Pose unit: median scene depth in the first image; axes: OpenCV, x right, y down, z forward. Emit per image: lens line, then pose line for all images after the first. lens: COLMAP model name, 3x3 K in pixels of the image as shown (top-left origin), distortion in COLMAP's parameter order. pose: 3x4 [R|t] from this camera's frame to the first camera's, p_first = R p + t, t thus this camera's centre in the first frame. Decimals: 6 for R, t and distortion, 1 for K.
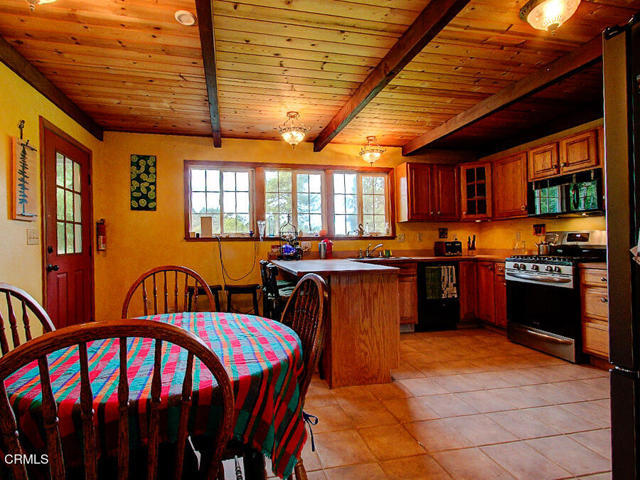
lens RADIAL K [[306.7, 0, 315.6], [0, 306.7, 240.7], [0, 0, 1]] dist [-0.009282, 0.004971]
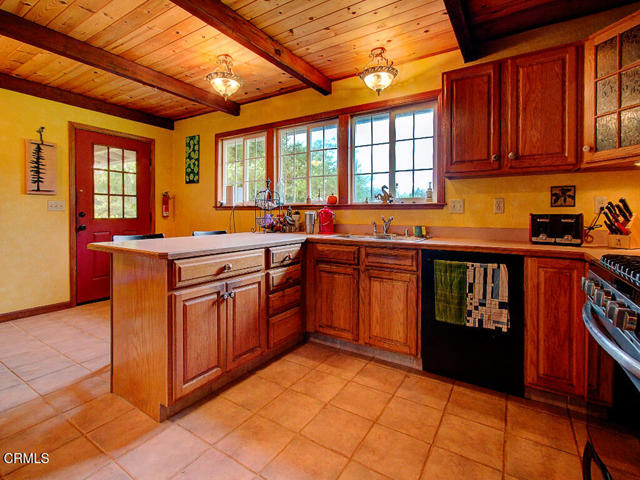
lens RADIAL K [[306.7, 0, 333.9], [0, 306.7, 218.9], [0, 0, 1]] dist [-0.009282, 0.004971]
pose [[0.724424, 0.024780, -0.688909, 0.599868], [-0.006878, 0.999564, 0.028723, -0.000264], [0.689320, -0.016070, 0.724278, 0.488259]]
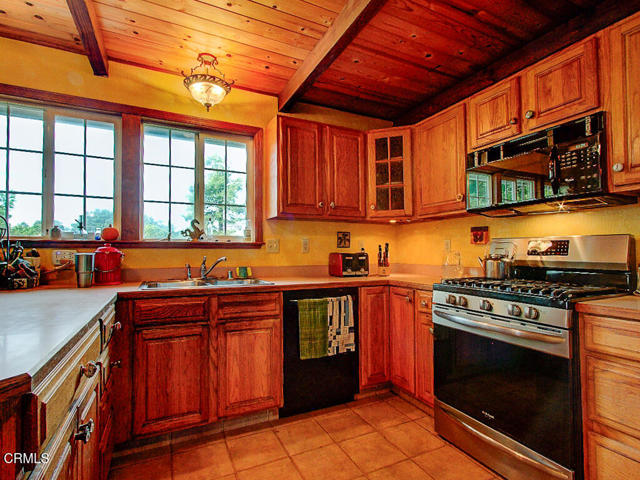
lens RADIAL K [[306.7, 0, 316.8], [0, 306.7, 247.0], [0, 0, 1]] dist [-0.009282, 0.004971]
pose [[0.977095, 0.013073, 0.212403, 0.273885], [-0.010677, 0.999866, -0.012420, -0.000859], [-0.212537, 0.009868, 0.977103, 0.463029]]
